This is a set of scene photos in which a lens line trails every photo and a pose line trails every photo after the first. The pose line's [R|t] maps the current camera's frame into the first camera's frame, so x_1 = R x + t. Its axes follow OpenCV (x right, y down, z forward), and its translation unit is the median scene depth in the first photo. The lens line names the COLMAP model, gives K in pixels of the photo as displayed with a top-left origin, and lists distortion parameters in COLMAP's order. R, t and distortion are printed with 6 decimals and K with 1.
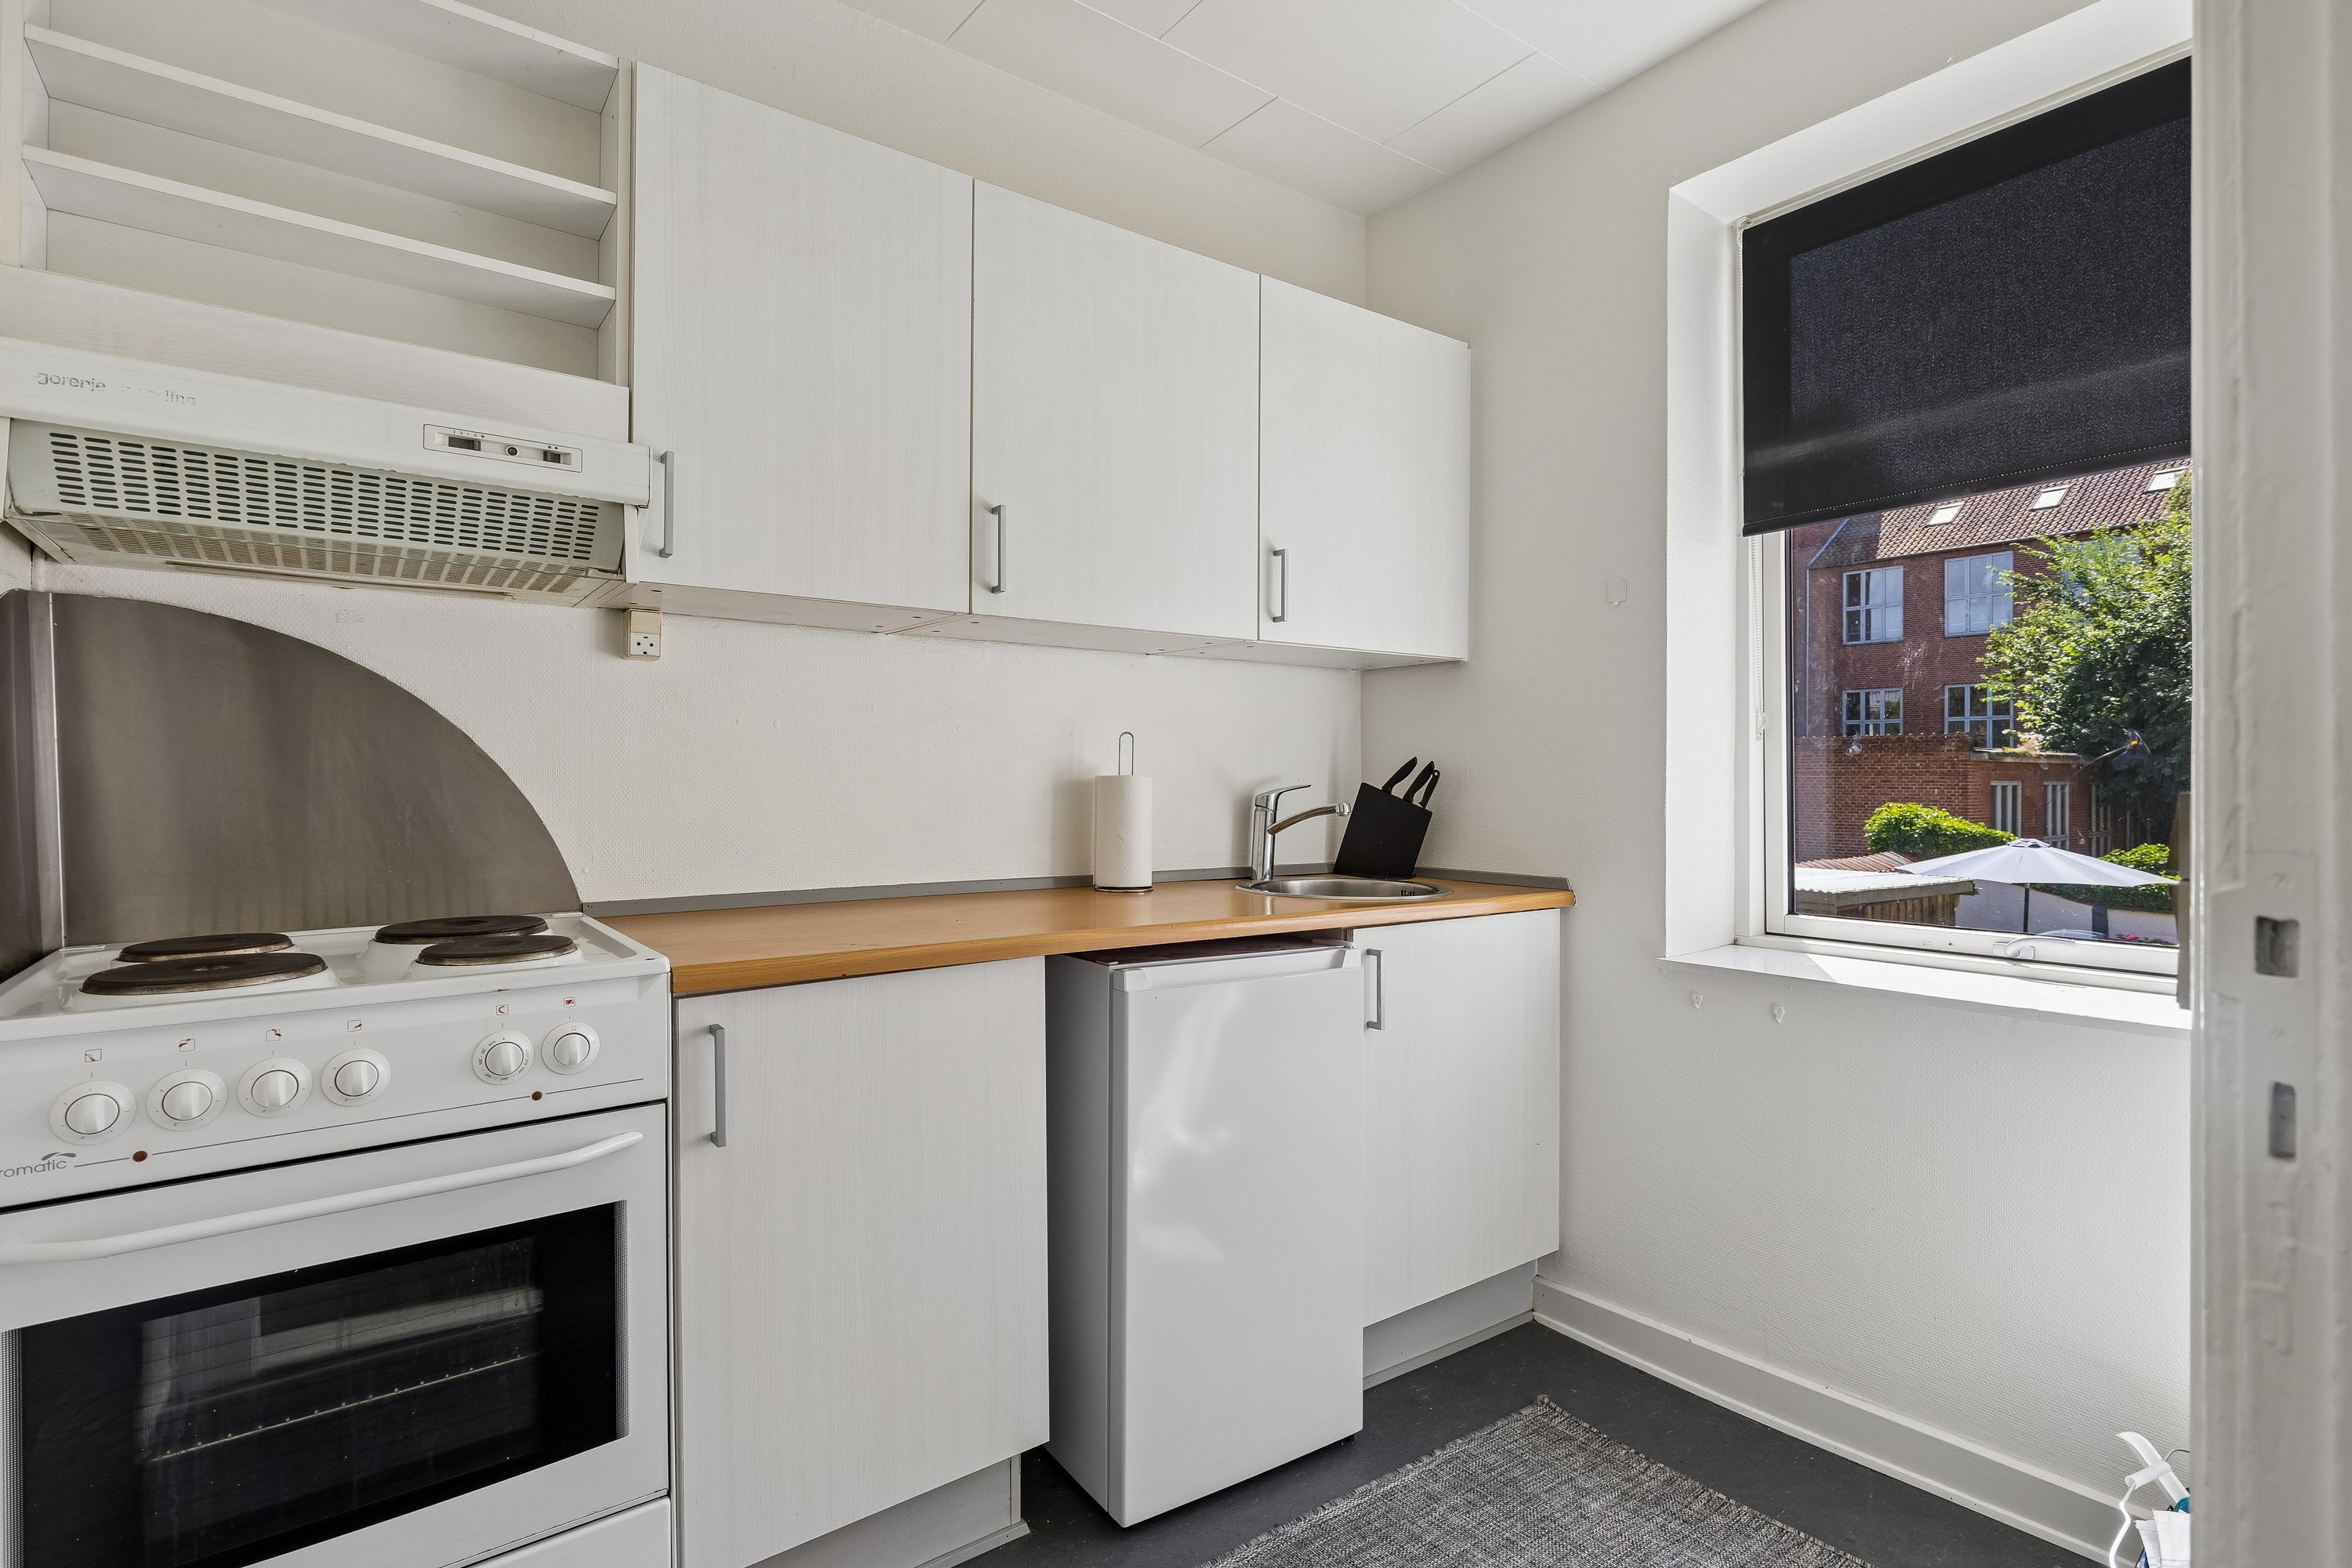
lens RADIAL K [[1119.5, 0, 1172.3], [0, 1119.5, 773.9], [0, 0, 1]] dist [-0.012264, 0.000191]
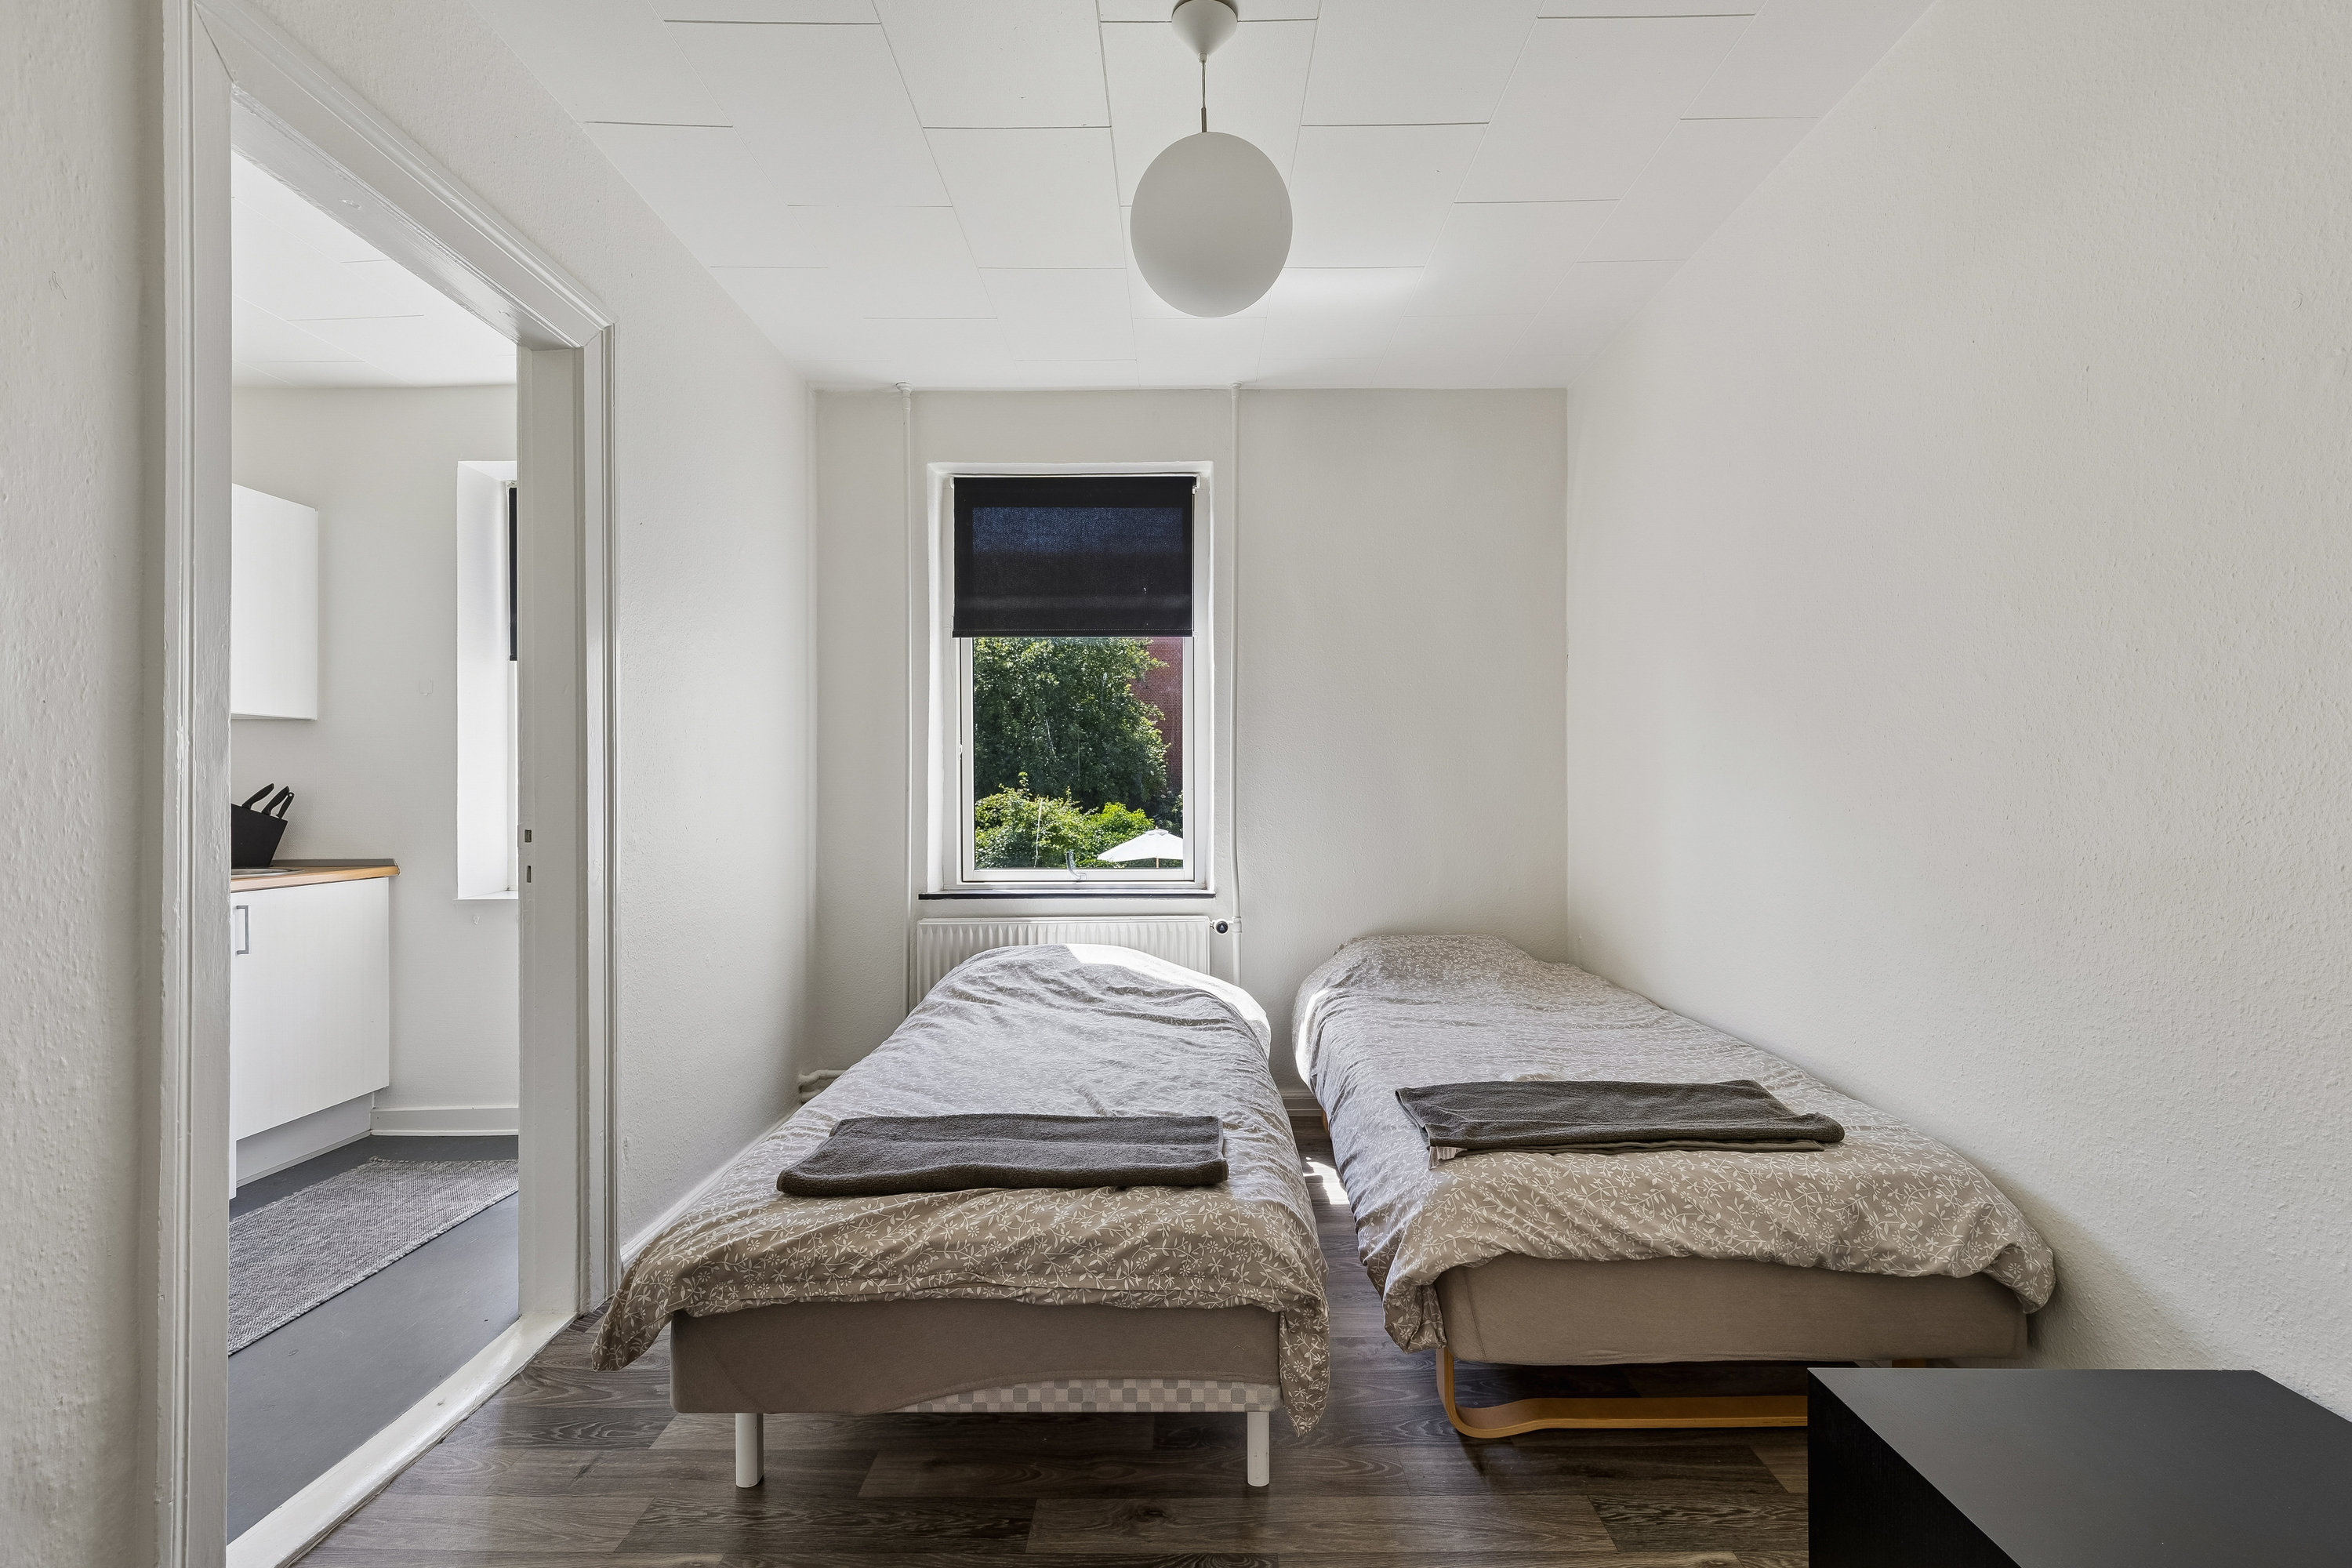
lens RADIAL K [[1058.8, 0, 1168.7], [0, 1058.8, 794.4], [0, 0, 1]] dist [0.011528, -0.000261]
pose [[0.602639, -0.006068, 0.797991, -0.189192], [0.000429, 0.999973, 0.007281, -0.010496], [-0.798014, -0.004046, 0.602626, -0.771446]]
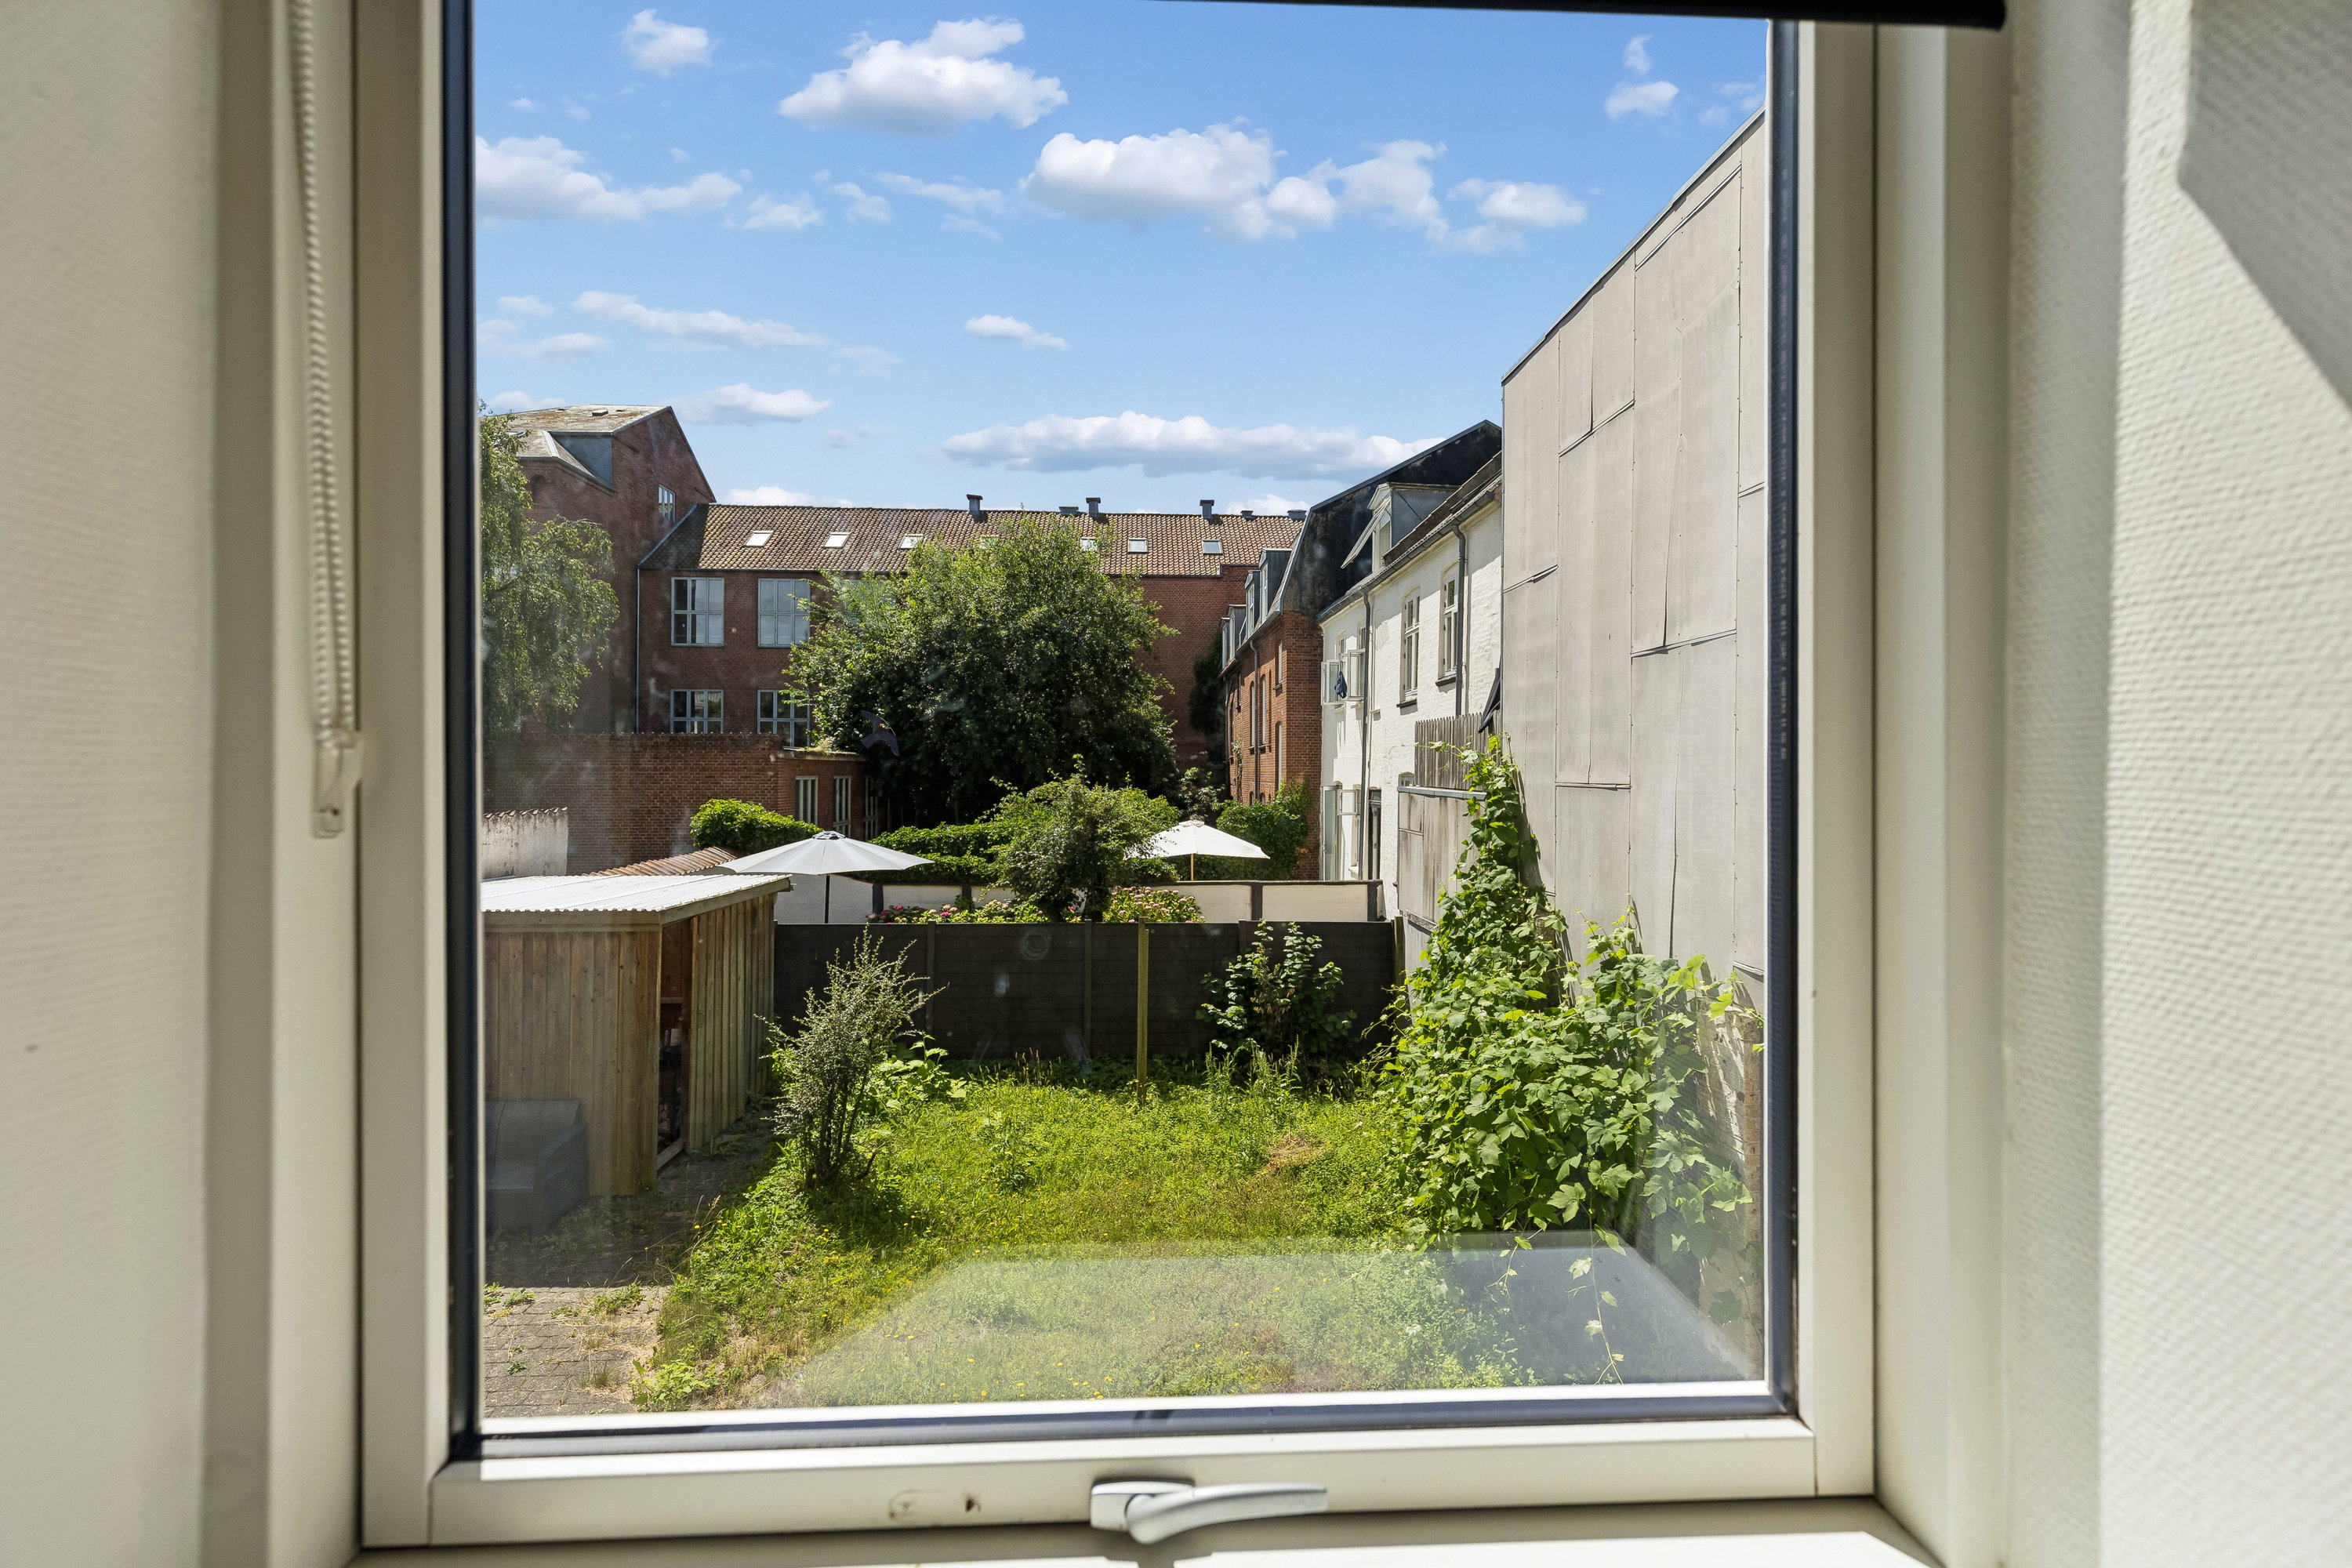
lens RADIAL K [[1066.5, 0, 1181.3], [0, 1066.5, 771.2], [0, 0, 1]] dist [0.002383, 0.000094]
pose [[0.550796, -0.001447, 0.834639, 0.382031], [-0.003901, 0.999983, 0.004308, -0.044820], [-0.834631, -0.005629, 0.550781, 0.622540]]
